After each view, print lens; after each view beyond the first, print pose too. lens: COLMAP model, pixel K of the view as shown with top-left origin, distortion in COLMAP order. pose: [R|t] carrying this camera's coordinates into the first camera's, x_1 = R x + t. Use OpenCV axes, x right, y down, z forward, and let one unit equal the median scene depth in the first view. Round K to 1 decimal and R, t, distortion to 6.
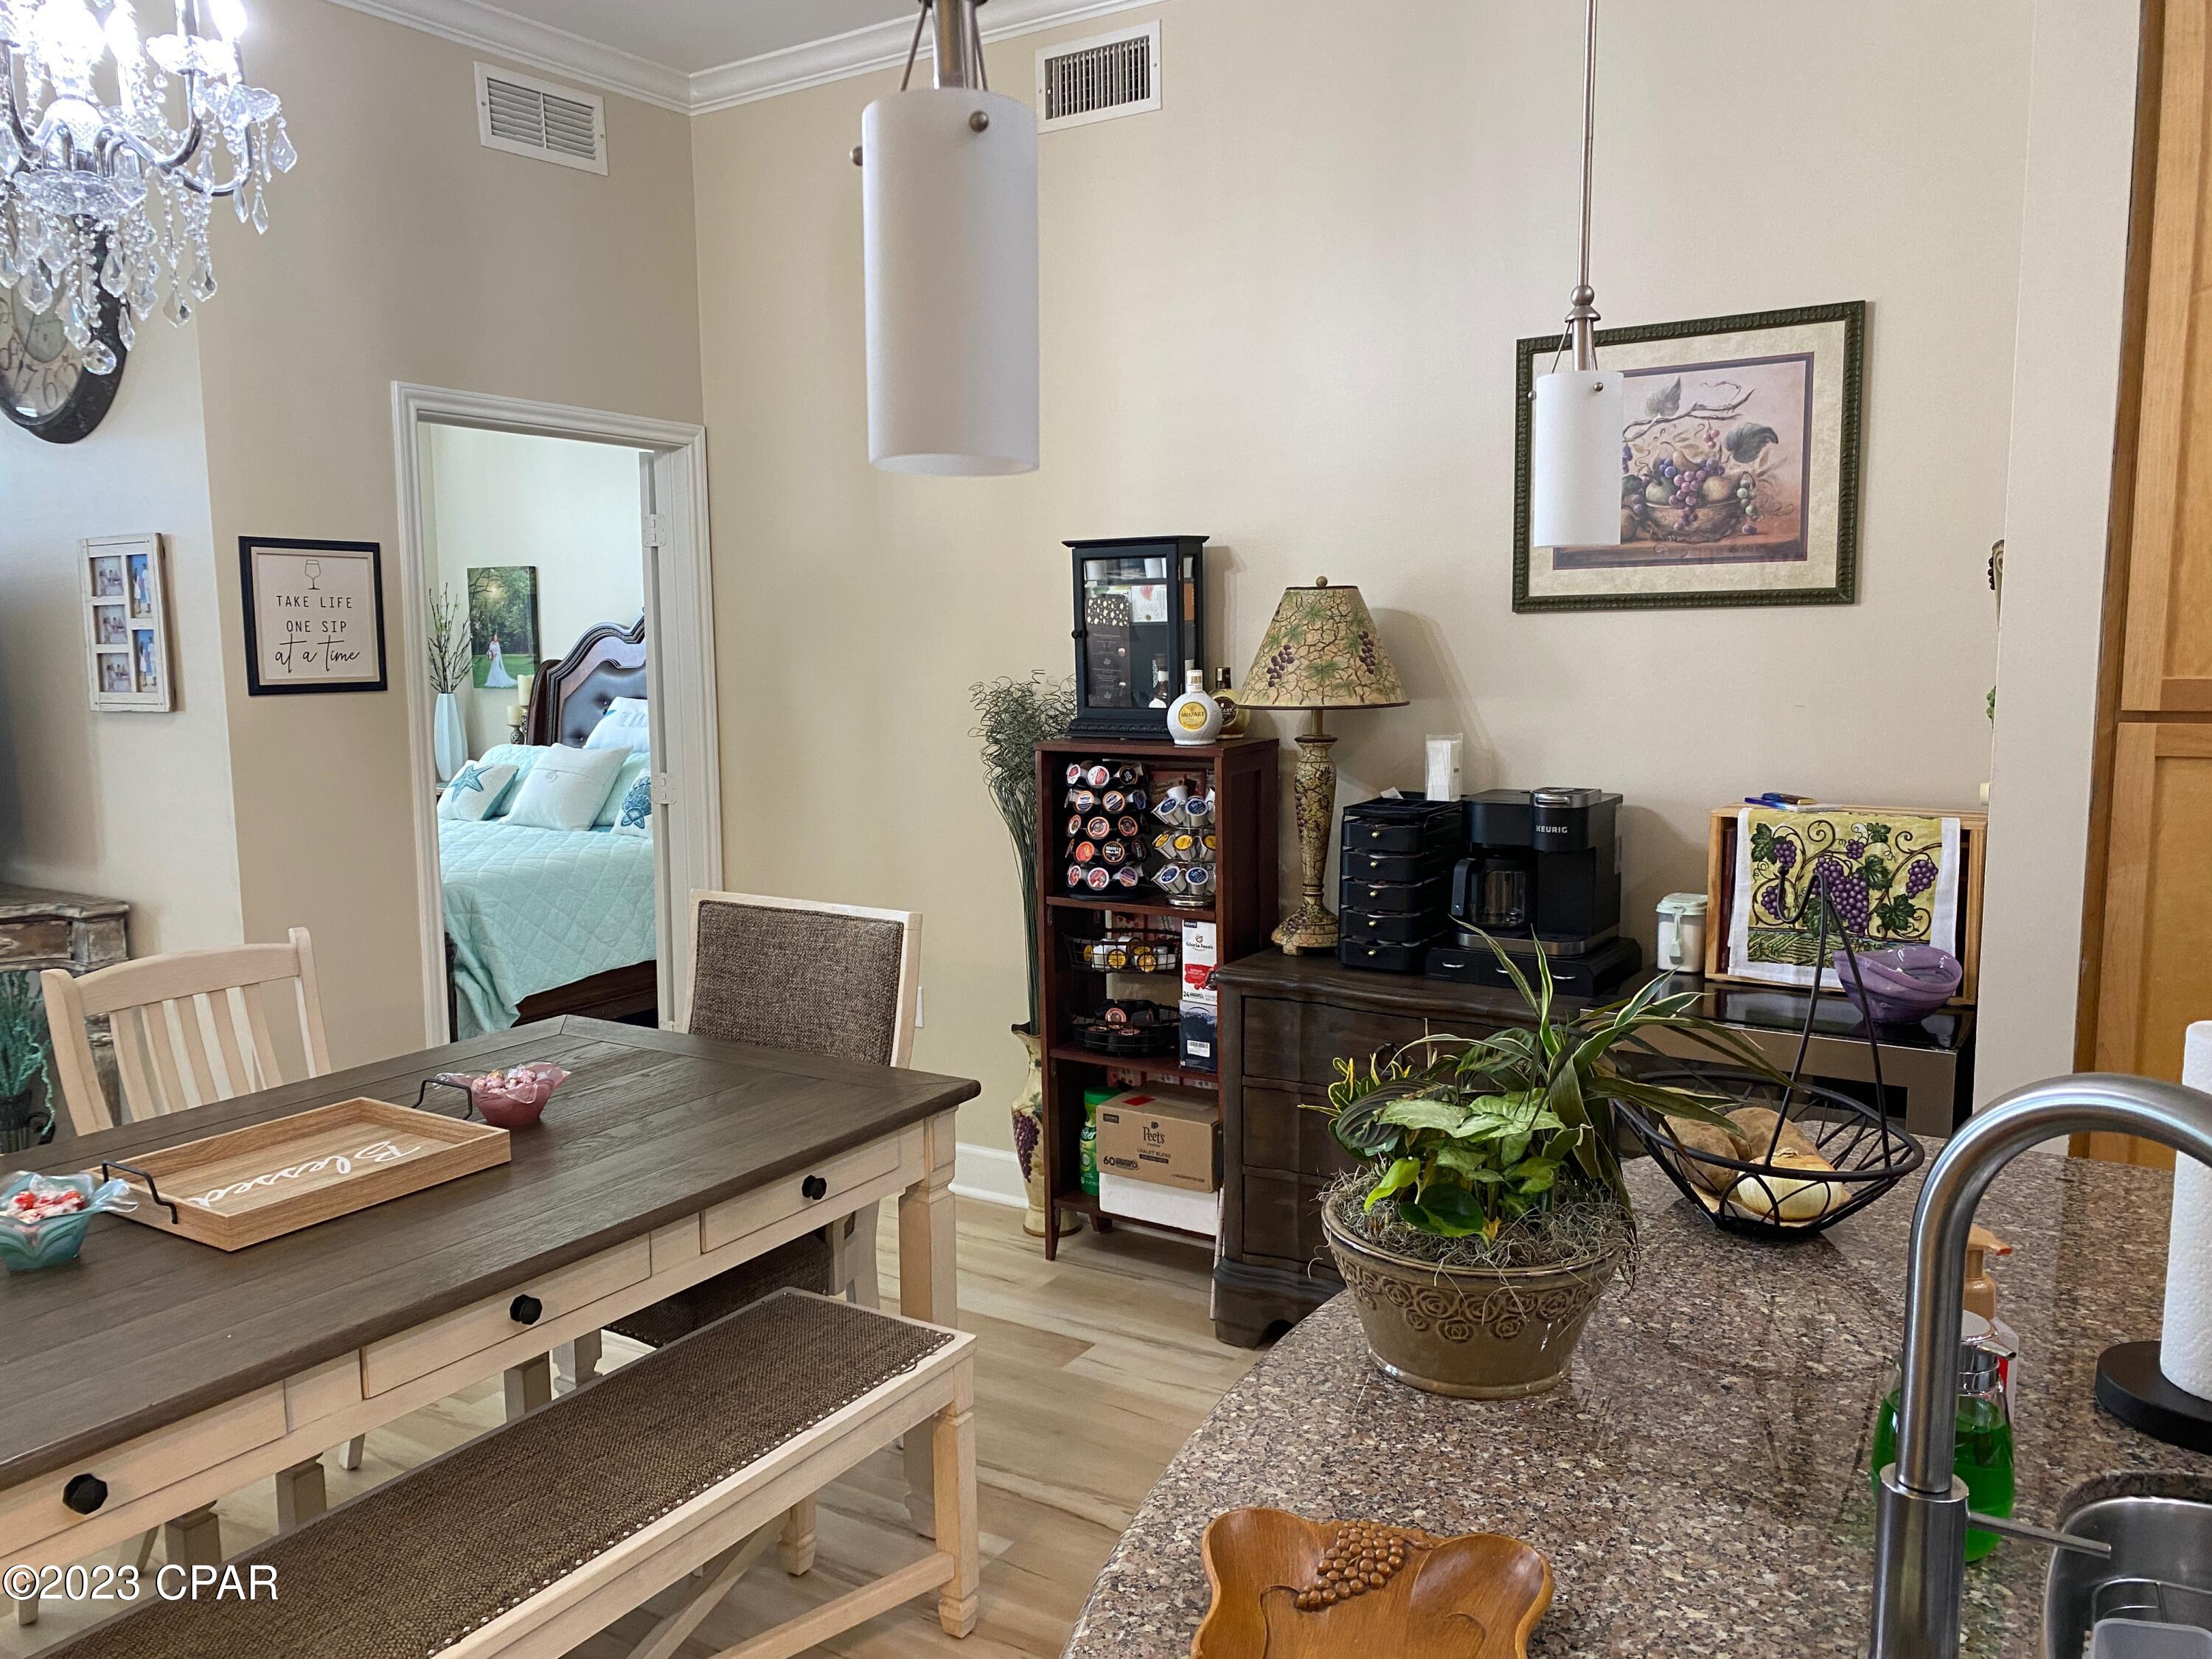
lens RADIAL K [[1689.9, 0, 1065.1], [0, 1689.9, 847.3], [0, 0, 1]] dist [0.034032, -0.037287]
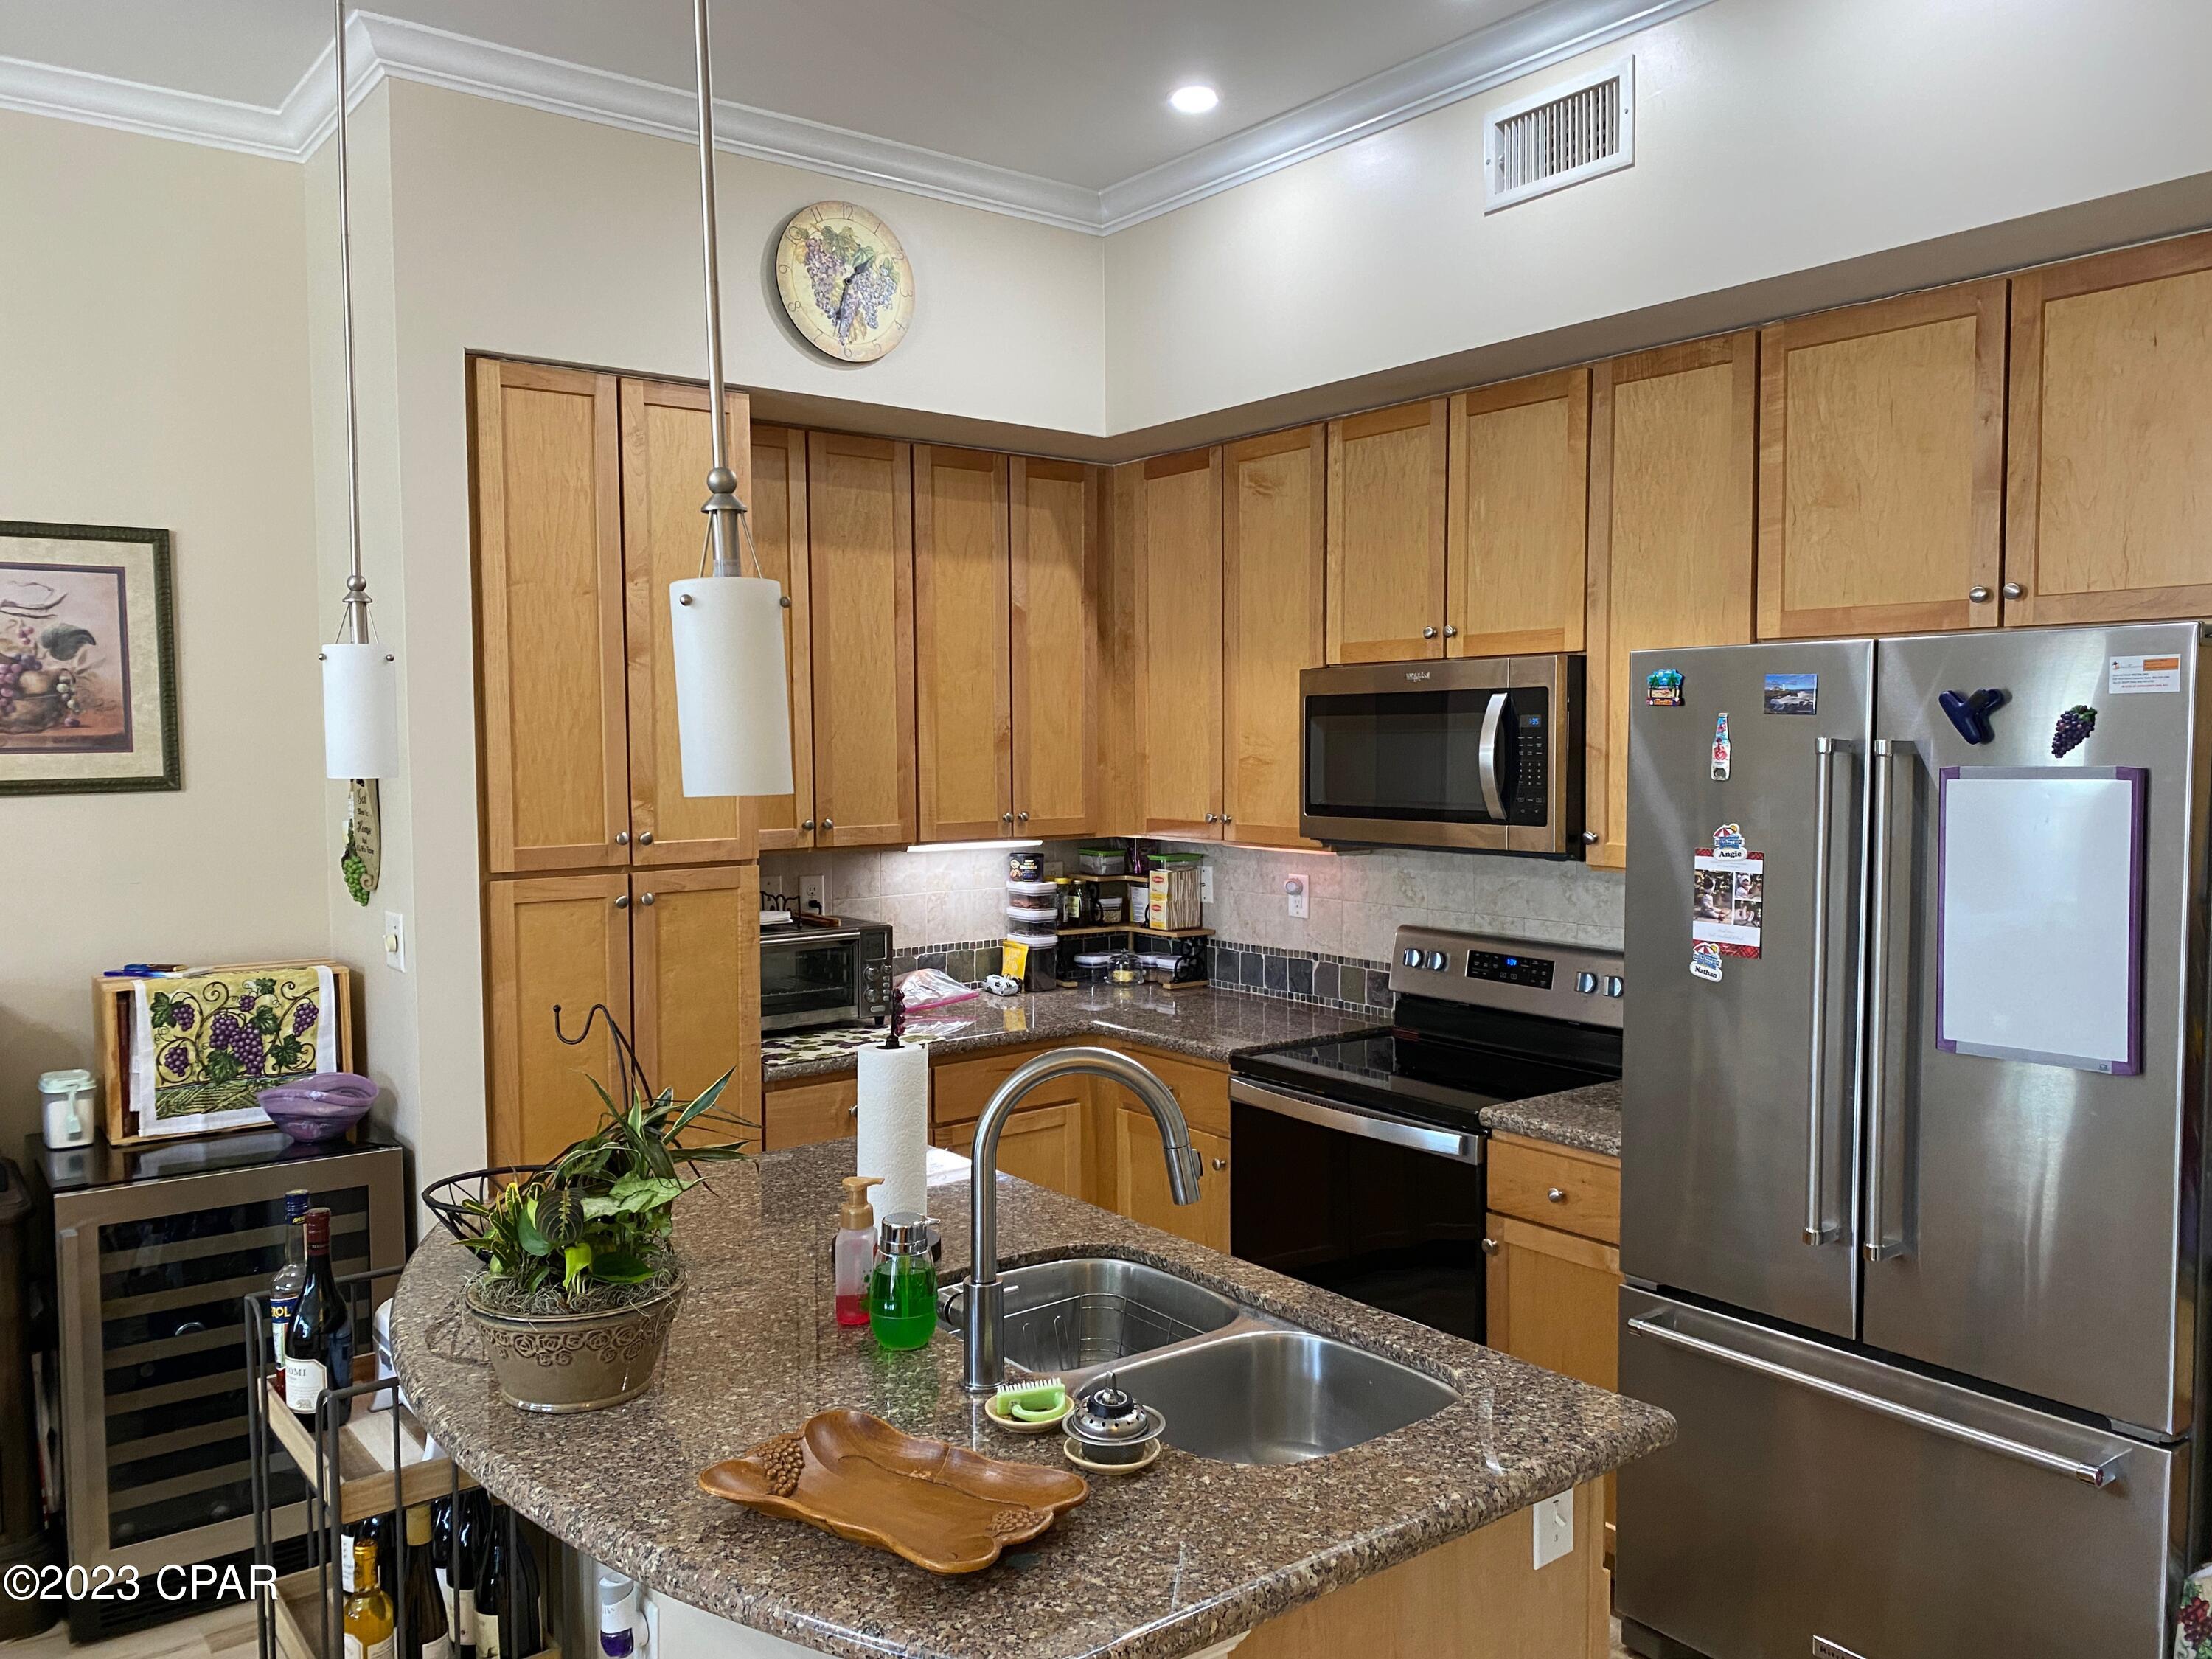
lens RADIAL K [[1689.9, 0, 1098.3], [0, 1689.9, 831.5], [0, 0, 1]] dist [0.034032, -0.037287]
pose [[0.343670, -0.044246, 0.938047, -0.366849], [0.123580, 0.992333, 0.001531, -0.039155], [-0.930924, 0.115398, 0.346503, 0.035809]]
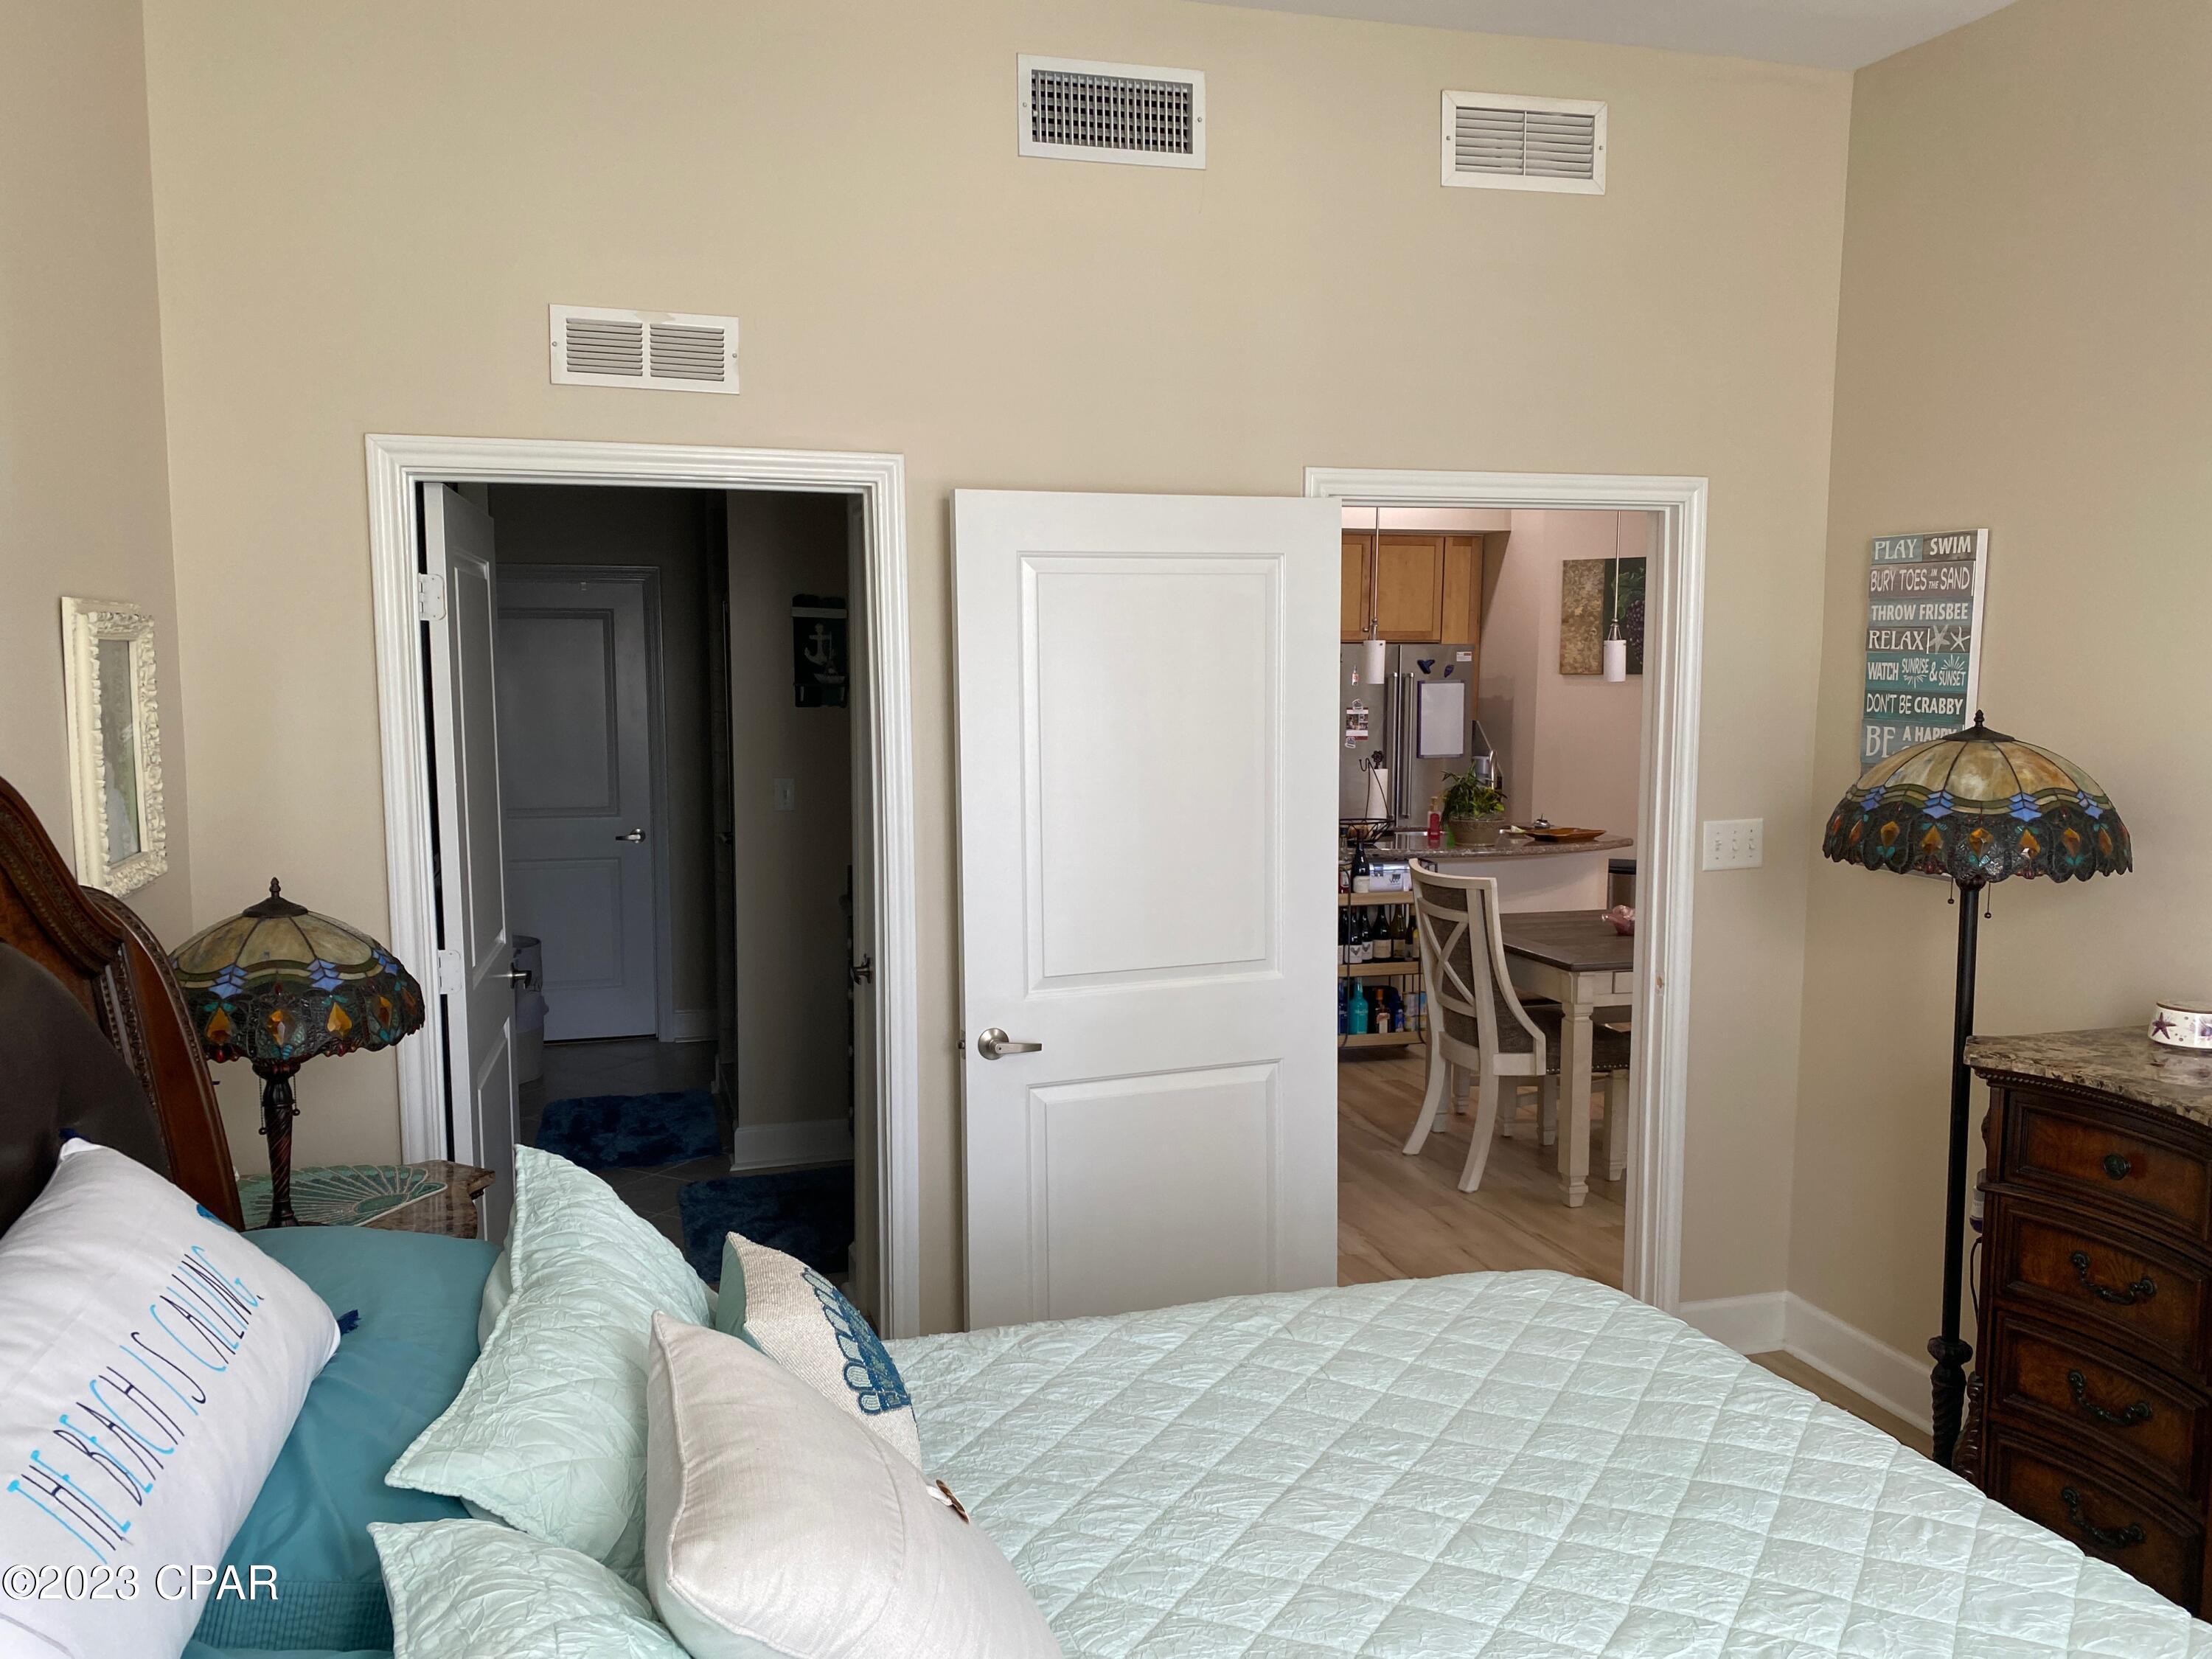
lens RADIAL K [[1689.9, 0, 1080.9], [0, 1689.9, 870.0], [0, 0, 1]] dist [0.034032, -0.037287]
pose [[-0.724934, -0.065807, 0.685668, -0.996283], [0.097033, 0.975744, 0.196237, -0.301228], [-0.681950, 0.208792, -0.700964, 2.218232]]
